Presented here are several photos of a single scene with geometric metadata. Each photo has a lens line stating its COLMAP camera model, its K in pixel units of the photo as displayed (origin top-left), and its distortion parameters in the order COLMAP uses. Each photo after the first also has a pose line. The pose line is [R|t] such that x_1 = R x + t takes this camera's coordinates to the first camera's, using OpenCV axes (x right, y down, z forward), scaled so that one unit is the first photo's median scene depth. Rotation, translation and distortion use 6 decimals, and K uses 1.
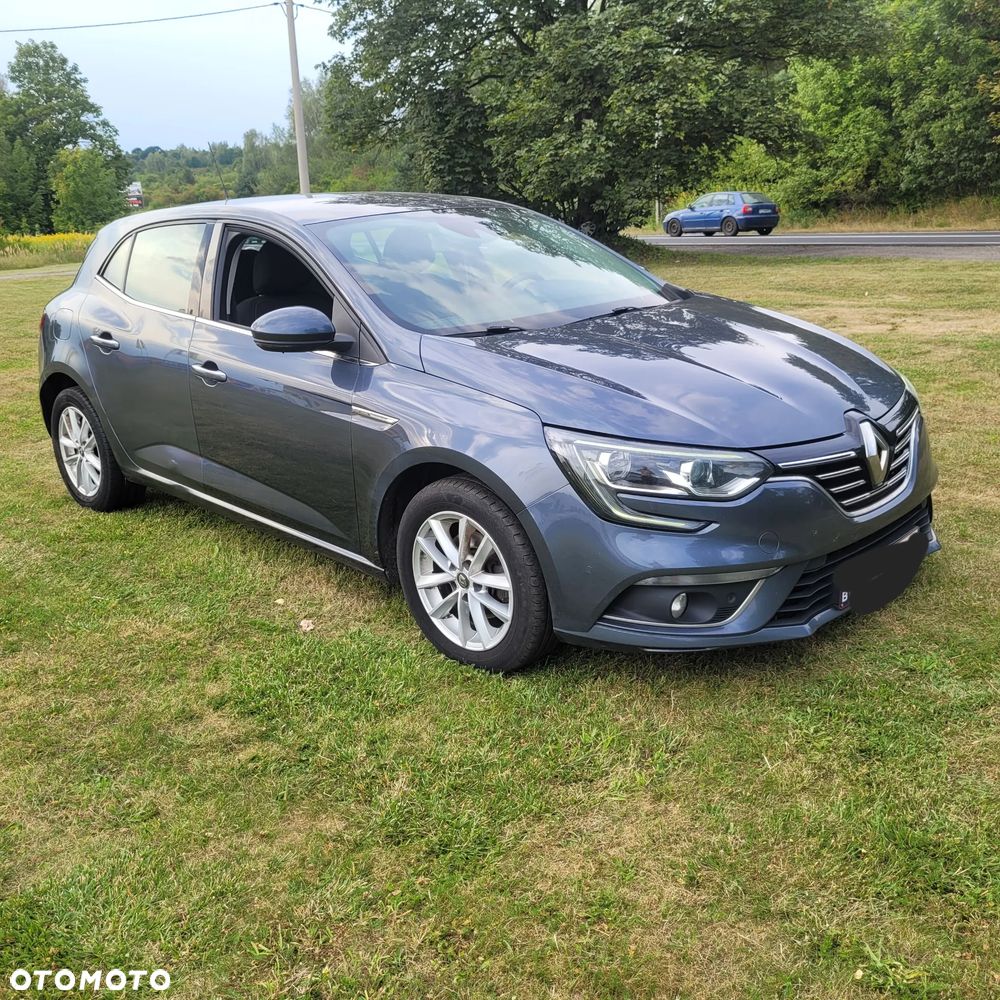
lens RADIAL K [[1011.0, 0, 521.3], [0, 1011.0, 448.6], [0, 0, 1]] dist [0.043203, -0.042456]
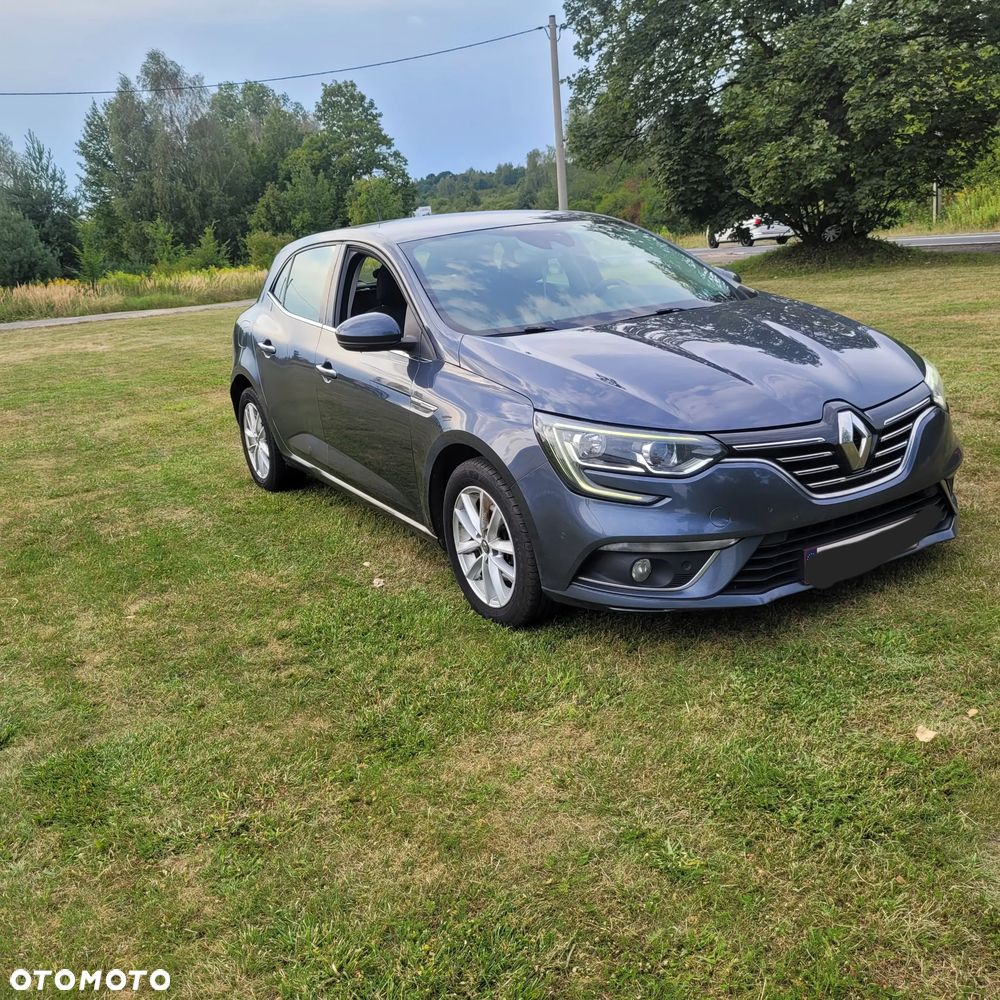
lens RADIAL K [[1029.2, 0, 537.1], [0, 1029.2, 461.6], [0, 0, 1]] dist [0.050682, -0.032622]
pose [[0.964409, 0.018264, -0.263784, 0.212033], [-0.018850, 0.999822, 0.000309, 0.021826], [0.263743, 0.004674, 0.964582, -0.083907]]
